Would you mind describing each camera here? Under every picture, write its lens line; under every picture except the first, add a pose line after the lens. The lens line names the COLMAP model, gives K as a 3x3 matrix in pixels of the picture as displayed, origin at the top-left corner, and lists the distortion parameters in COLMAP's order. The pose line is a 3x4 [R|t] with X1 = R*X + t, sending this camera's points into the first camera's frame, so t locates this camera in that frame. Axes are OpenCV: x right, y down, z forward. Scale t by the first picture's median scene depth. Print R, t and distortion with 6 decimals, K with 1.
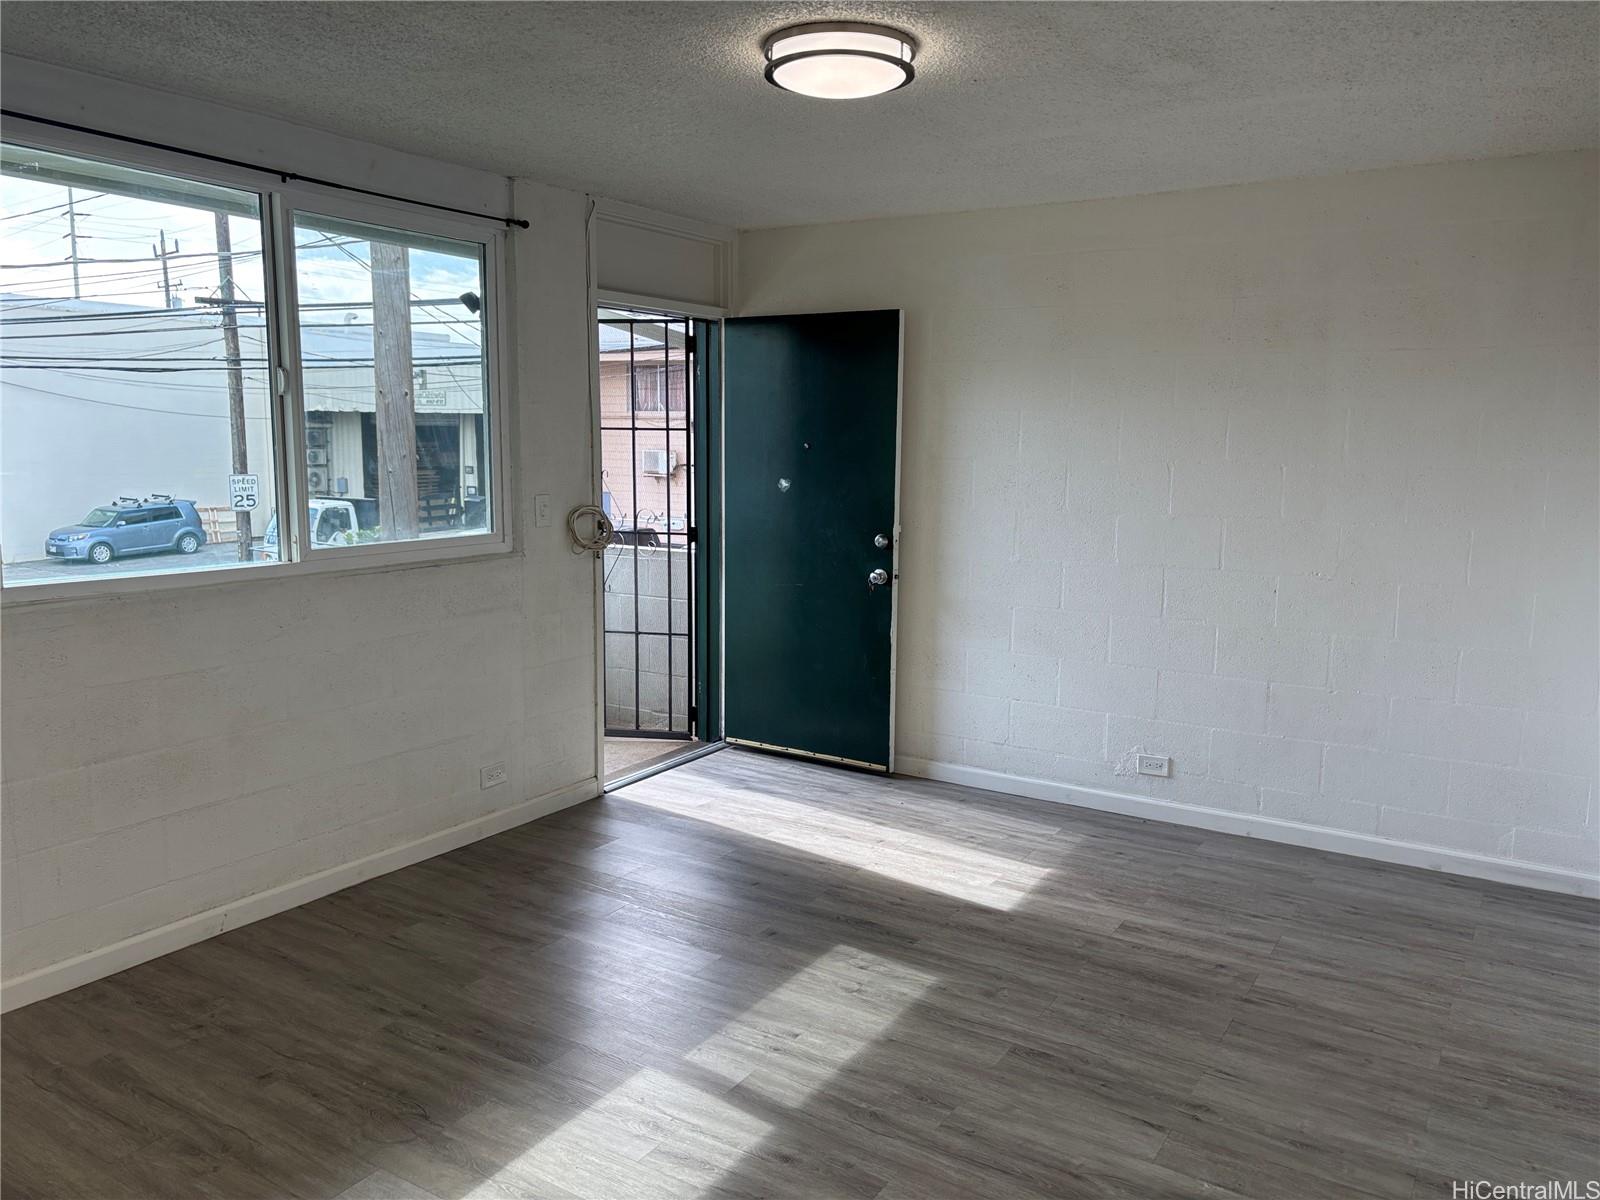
lens RADIAL K [[1202.8, 0, 805.3], [0, 1202.8, 603.2], [0, 0, 1]] dist [0.003119, 0.004838]
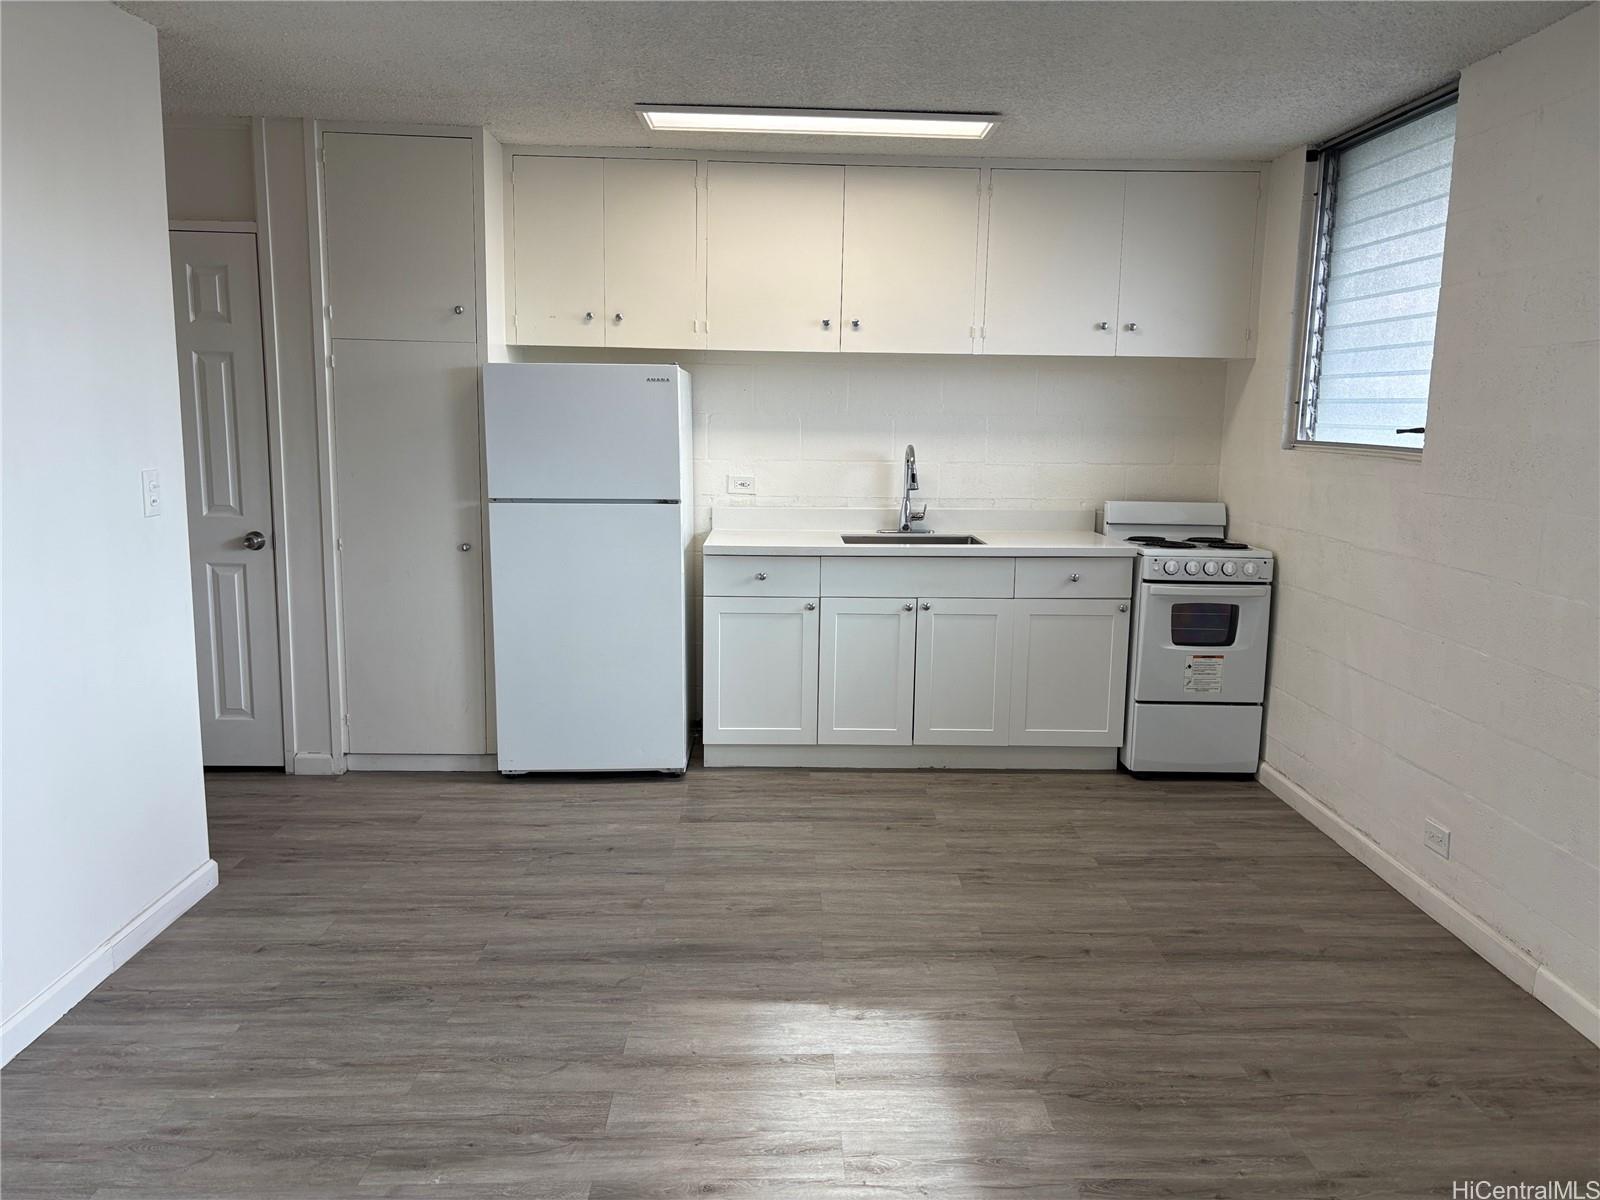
lens RADIAL K [[1202.8, 0, 803.1], [0, 1202.8, 601.6], [0, 0, 1]] dist [0.003119, 0.004838]
pose [[-0.835846, 0.057530, -0.545942, 0.333788], [-0.106945, 0.958375, 0.264726, -0.163327], [0.538447, 0.279656, -0.794901, 1.421238]]
